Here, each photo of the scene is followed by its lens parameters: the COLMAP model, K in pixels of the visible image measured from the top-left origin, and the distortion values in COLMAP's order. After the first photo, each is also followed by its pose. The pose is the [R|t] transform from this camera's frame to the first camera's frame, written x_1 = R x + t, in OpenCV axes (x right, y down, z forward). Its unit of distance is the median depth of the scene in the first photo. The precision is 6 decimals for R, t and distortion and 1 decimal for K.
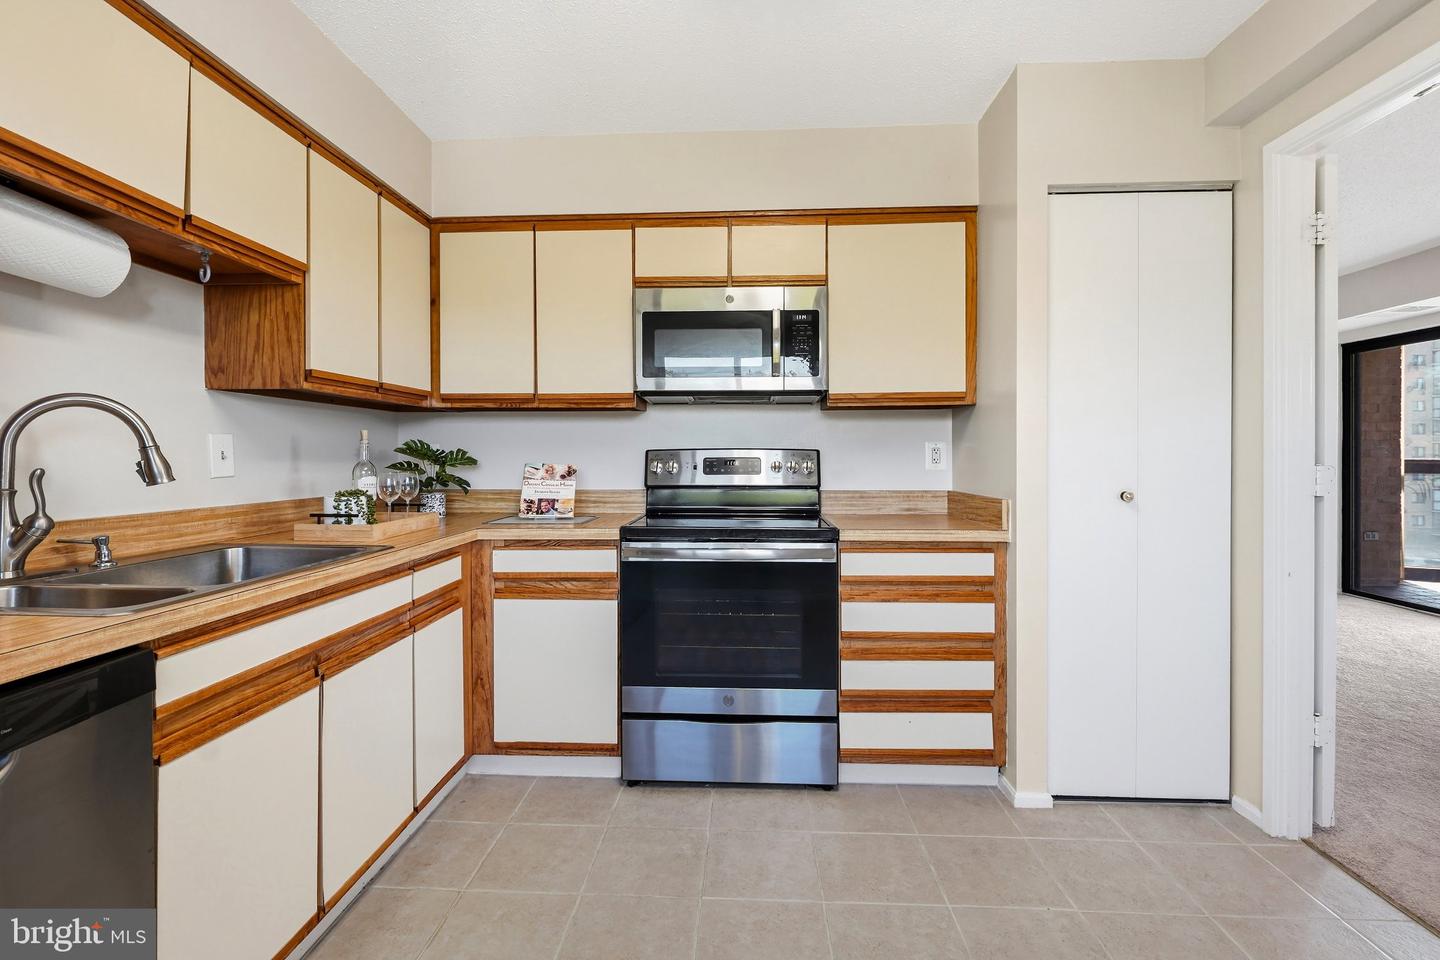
lens RADIAL K [[653.3, 0, 715.0], [0, 653.3, 458.8], [0, 0, 1]] dist [-0.000936, -0.000221]
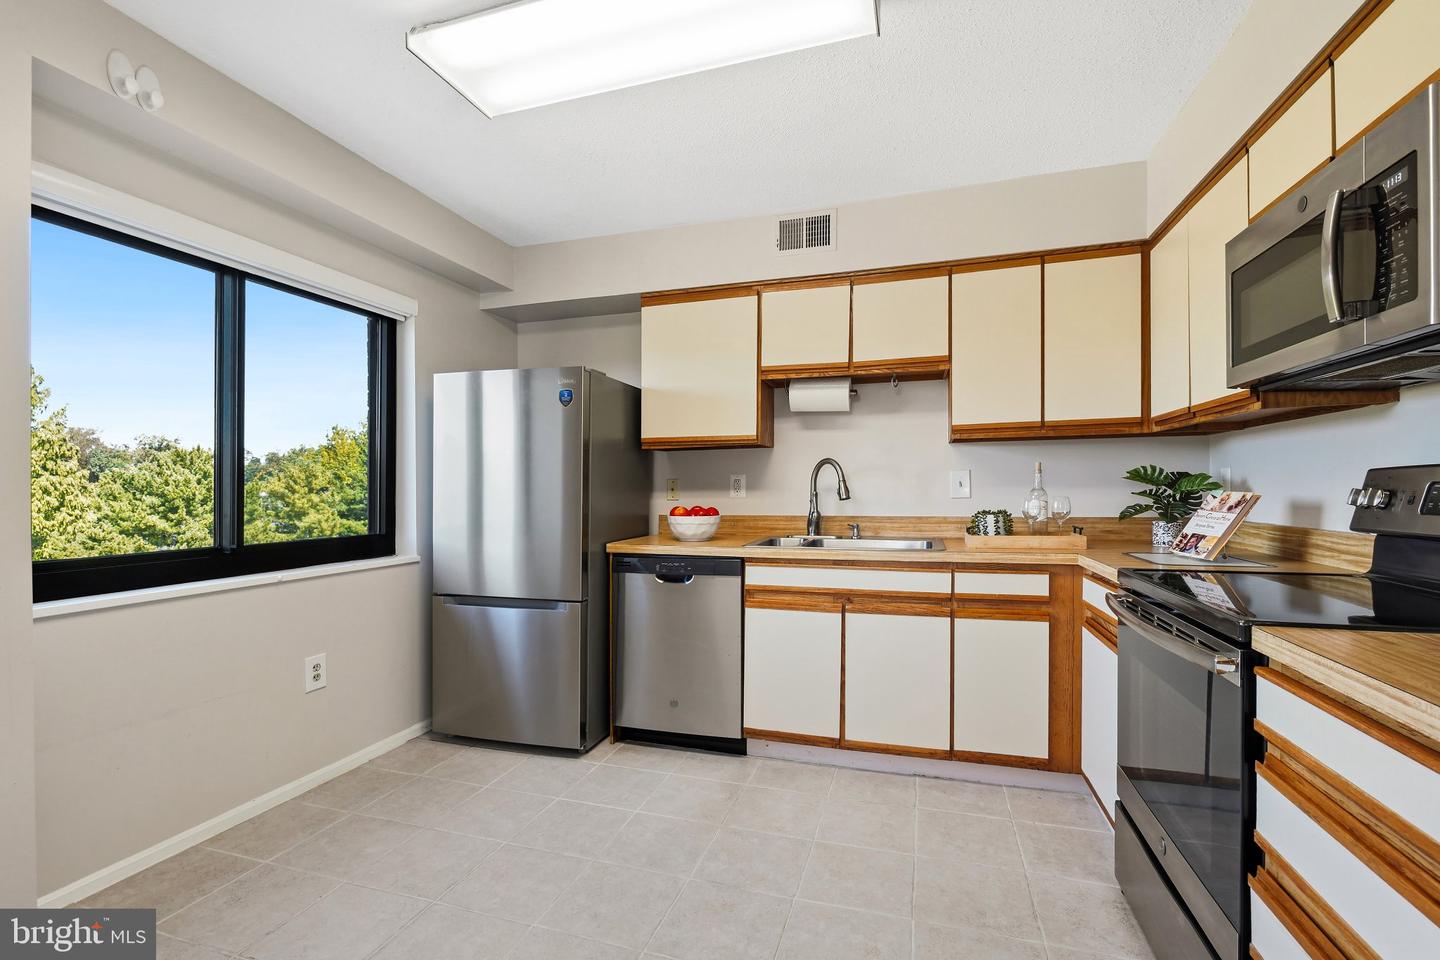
lens RADIAL K [[648.3, 0, 728.3], [0, 648.3, 486.9], [0, 0, 1]] dist [-0.001026, -0.000225]
pose [[-0.242658, 0.001247, -0.970111, 0.758609], [0.007043, 0.999975, -0.000476, -0.001544], [0.970086, -0.006948, -0.242661, 0.718228]]
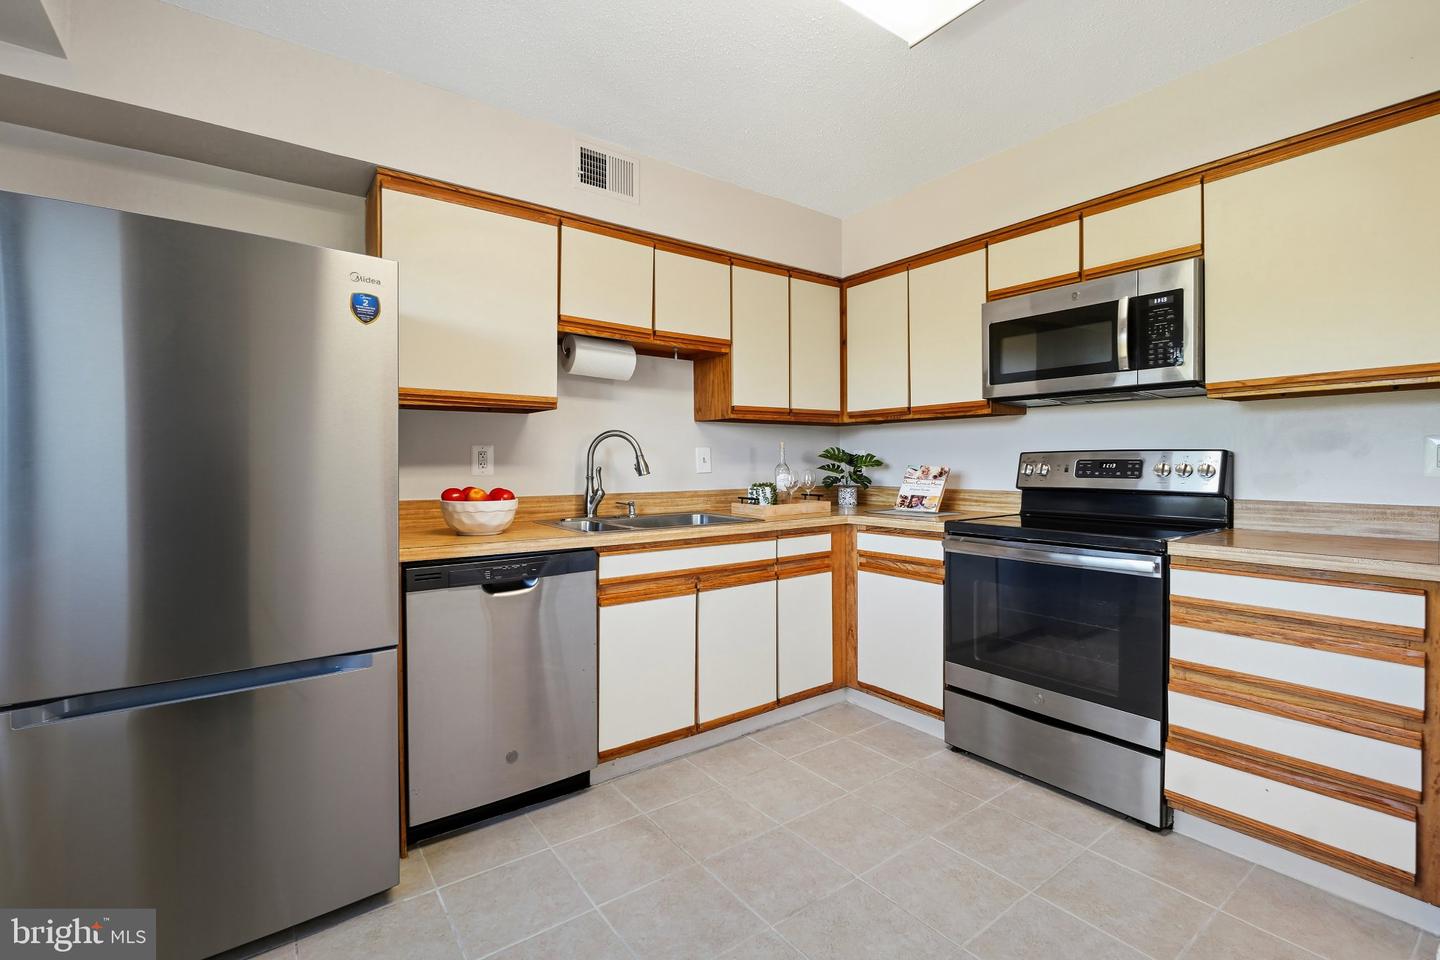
lens RADIAL K [[630.4, 0, 720.0], [0, 630.4, 469.6], [0, 0, 1]] dist [-0.001842, -0.000351]
pose [[0.636287, 0.007401, -0.771417, 0.449837], [0.002193, 0.999933, 0.011402, 0.000767], [0.771449, -0.008947, 0.636228, -0.001231]]
